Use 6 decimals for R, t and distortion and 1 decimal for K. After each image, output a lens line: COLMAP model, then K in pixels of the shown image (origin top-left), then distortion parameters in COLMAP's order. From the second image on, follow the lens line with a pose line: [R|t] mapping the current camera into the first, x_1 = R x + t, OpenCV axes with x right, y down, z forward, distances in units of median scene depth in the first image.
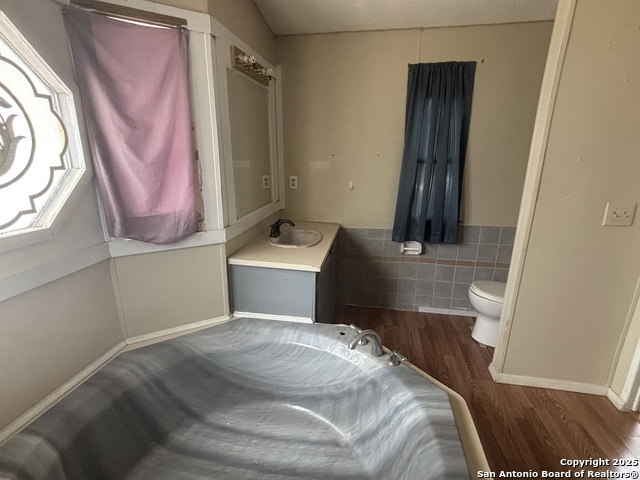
lens RADIAL K [[325.1, 0, 313.7], [0, 325.1, 241.1], [0, 0, 1]] dist [-0.004532, -0.000446]
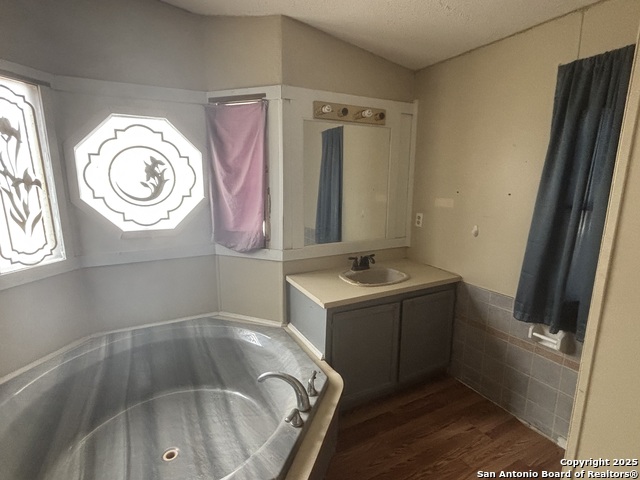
lens RADIAL K [[325.1, 0, 318.1], [0, 325.1, 240.2], [0, 0, 1]] dist [-0.004532, -0.000446]
pose [[0.617635, 0.145104, -0.772963, 0.803791], [-0.212344, 0.977098, 0.013752, -0.130065], [0.757256, 0.155640, 0.634302, 0.356387]]
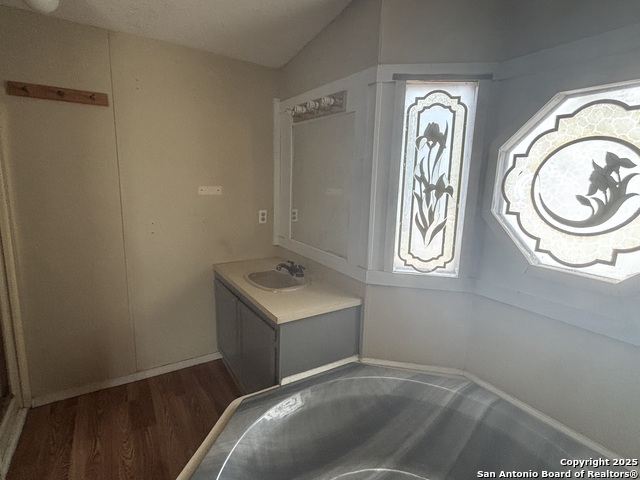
lens RADIAL K [[325.1, 0, 314.8], [0, 325.1, 238.6], [0, 0, 1]] dist [-0.004532, -0.000446]
pose [[-0.732704, 0.097971, -0.673459, 0.363514], [-0.214453, 0.905928, 0.365109, -0.244362], [0.645875, 0.411943, -0.642766, 0.739931]]
